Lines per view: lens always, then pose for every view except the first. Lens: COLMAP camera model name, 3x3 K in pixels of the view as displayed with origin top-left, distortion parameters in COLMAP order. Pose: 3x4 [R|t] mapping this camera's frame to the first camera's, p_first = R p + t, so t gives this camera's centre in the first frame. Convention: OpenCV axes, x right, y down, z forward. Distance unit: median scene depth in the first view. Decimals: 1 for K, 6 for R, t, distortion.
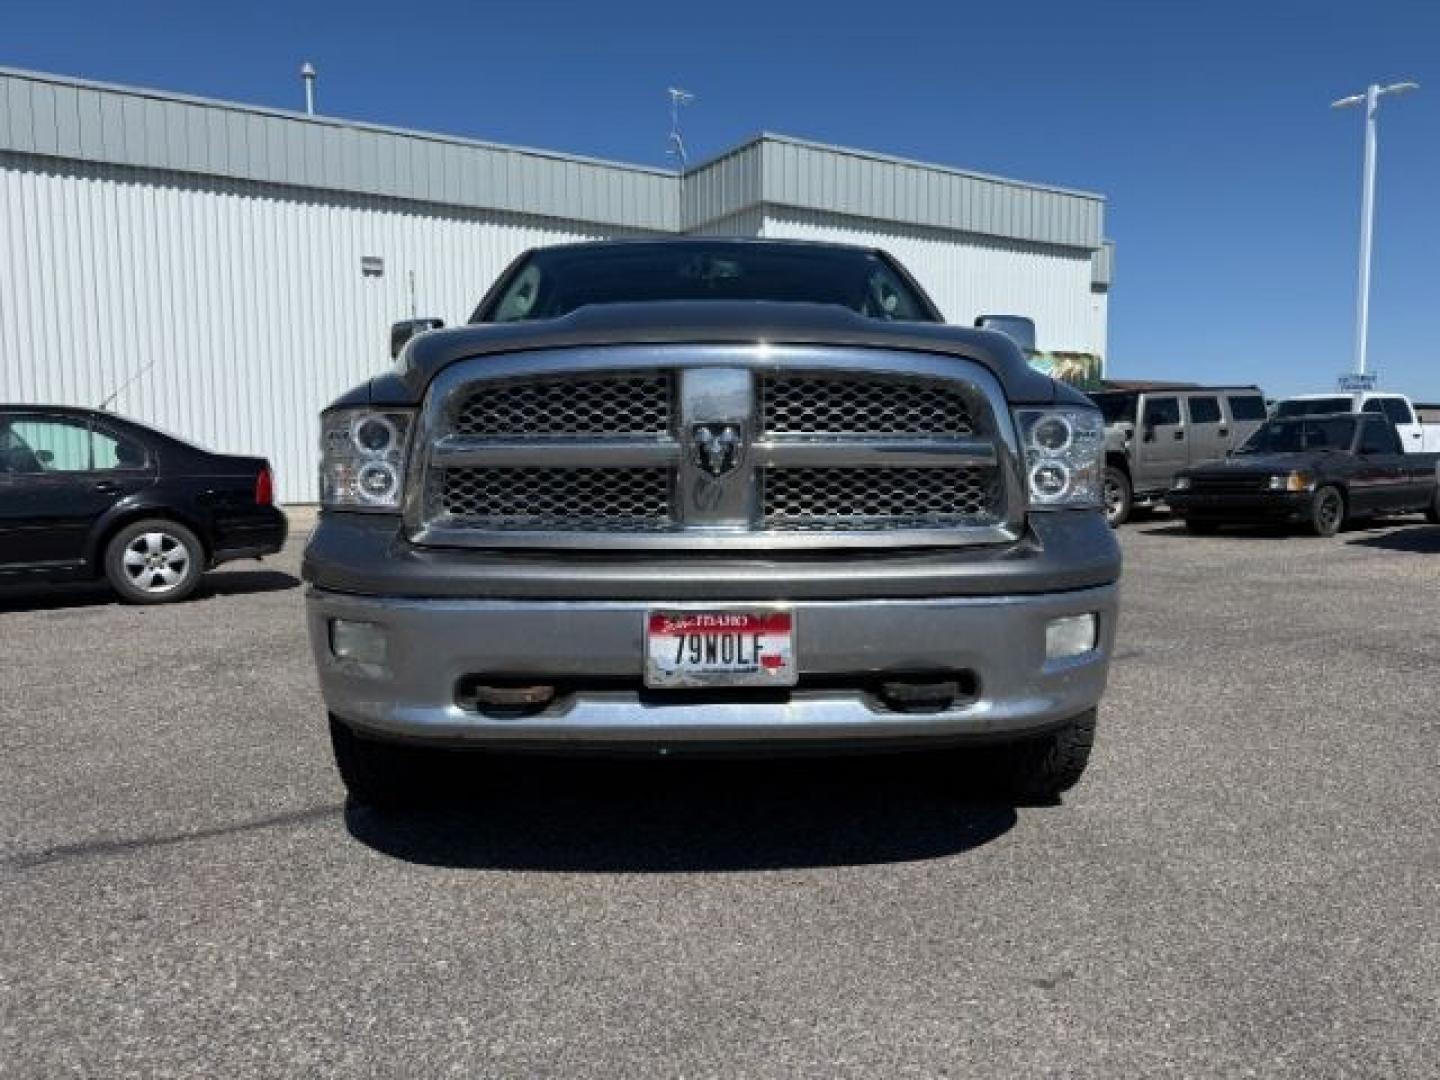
lens RADIAL K [[1035.7, 0, 720.0], [0, 1035.7, 540.0], [0, 0, 1]] dist [-0.000944, 0.000334]
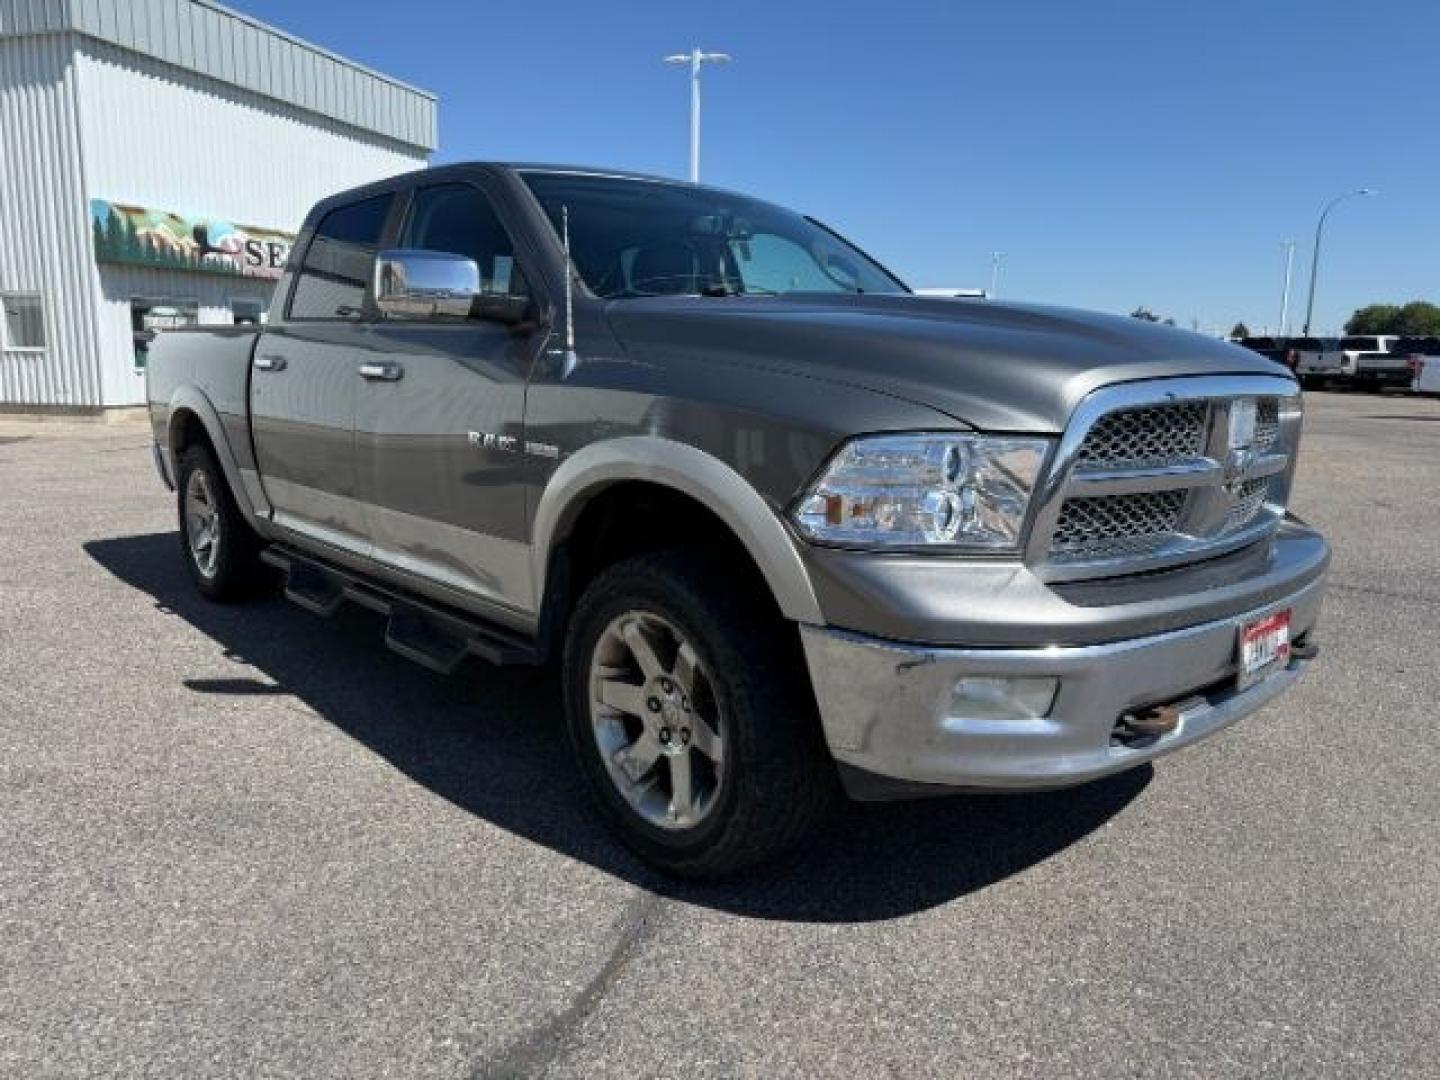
lens RADIAL K [[1023.8, 0, 720.0], [0, 1023.8, 540.0], [0, 0, 1]] dist [0.034361, 0.003076]
pose [[0.751077, -0.104841, 0.651838, -0.169423], [0.035233, 0.992269, 0.118998, -0.026210], [-0.659274, -0.066410, 0.748964, 0.070573]]
